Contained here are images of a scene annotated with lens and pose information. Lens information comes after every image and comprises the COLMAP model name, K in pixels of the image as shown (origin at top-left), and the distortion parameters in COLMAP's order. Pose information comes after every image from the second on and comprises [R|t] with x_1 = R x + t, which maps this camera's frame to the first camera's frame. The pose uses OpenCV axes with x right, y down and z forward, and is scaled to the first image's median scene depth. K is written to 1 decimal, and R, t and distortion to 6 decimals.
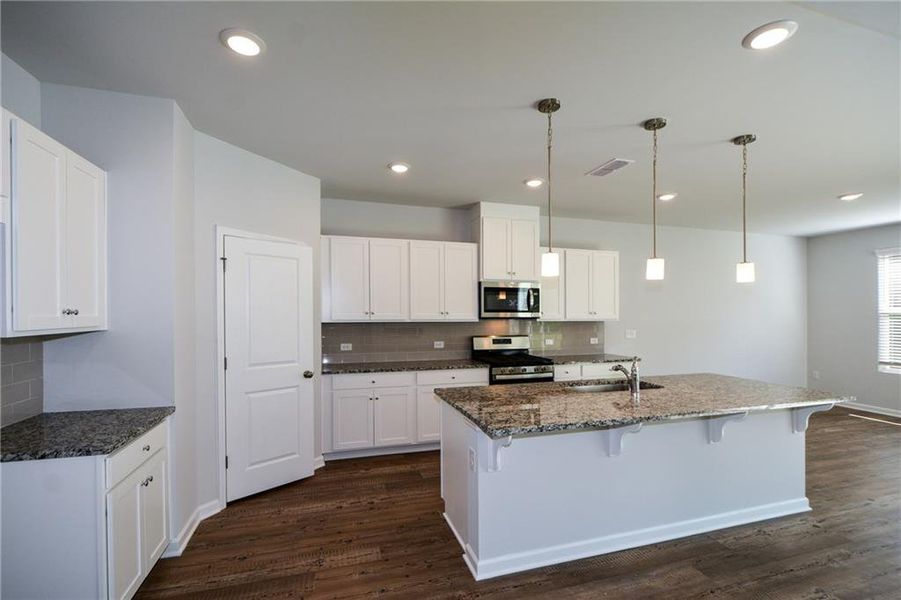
lens RADIAL K [[396.4, 0, 454.8], [0, 396.4, 314.0], [0, 0, 1]] dist [-0.000986, -0.000579]
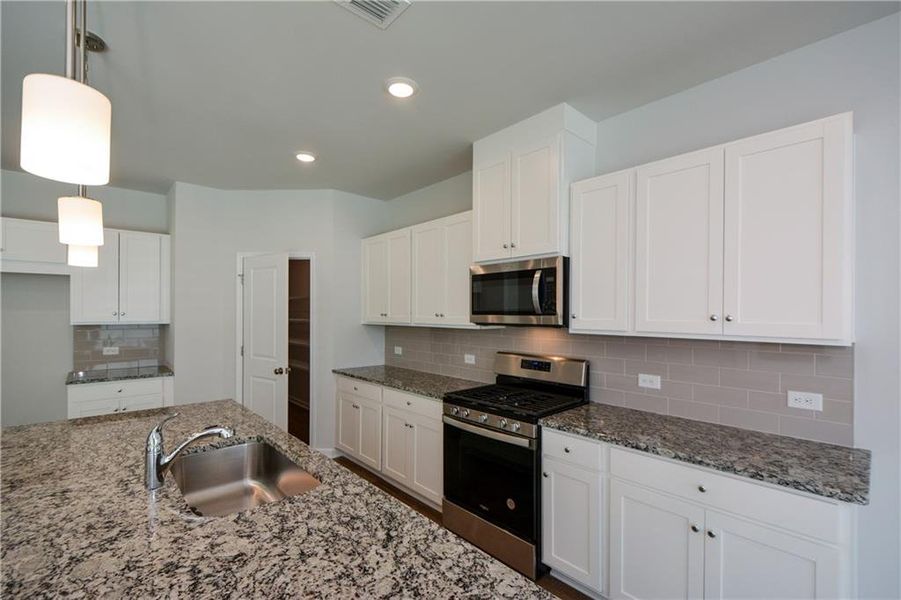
lens RADIAL K [[390.1, 0, 438.7], [0, 390.1, 316.8], [0, 0, 1]] dist [-0.000573, -0.000560]
pose [[0.423312, 0.009999, -0.905929, 0.625562], [-0.006119, 0.999948, 0.008178, -0.006004], [0.905963, 0.002081, 0.423352, 0.692537]]
